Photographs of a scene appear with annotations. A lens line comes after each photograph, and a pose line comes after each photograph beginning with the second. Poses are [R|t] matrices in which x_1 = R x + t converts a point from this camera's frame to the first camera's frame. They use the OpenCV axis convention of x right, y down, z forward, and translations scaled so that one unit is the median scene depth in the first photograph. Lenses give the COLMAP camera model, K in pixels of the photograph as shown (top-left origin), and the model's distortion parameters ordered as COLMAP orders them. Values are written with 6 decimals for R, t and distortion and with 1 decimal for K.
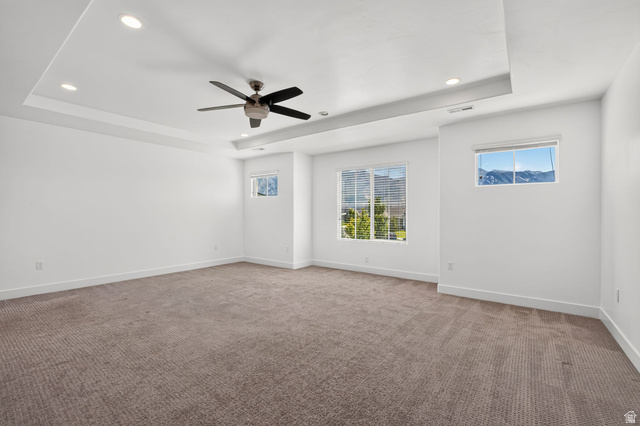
lens RADIAL K [[279.3, 0, 317.9], [0, 279.3, 213.3], [0, 0, 1]] dist [-0.012349, 0.000427]
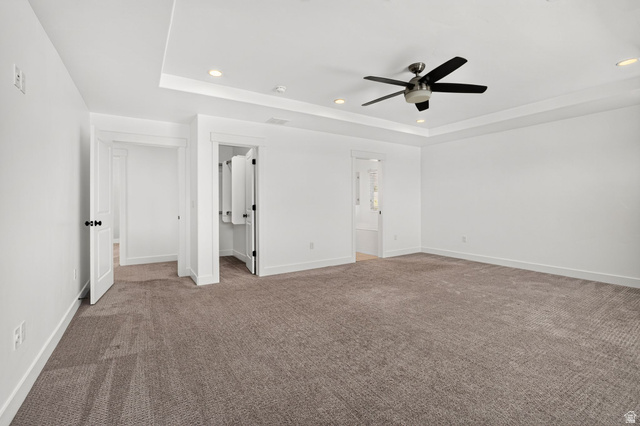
lens RADIAL K [[279.3, 0, 318.1], [0, 279.3, 211.0], [0, 0, 1]] dist [-0.012349, 0.000427]
pose [[-0.351900, 0.013441, -0.935941, 0.800693], [0.007439, 0.999905, 0.011562, 0.016220], [0.936008, -0.002894, -0.351967, 1.040835]]
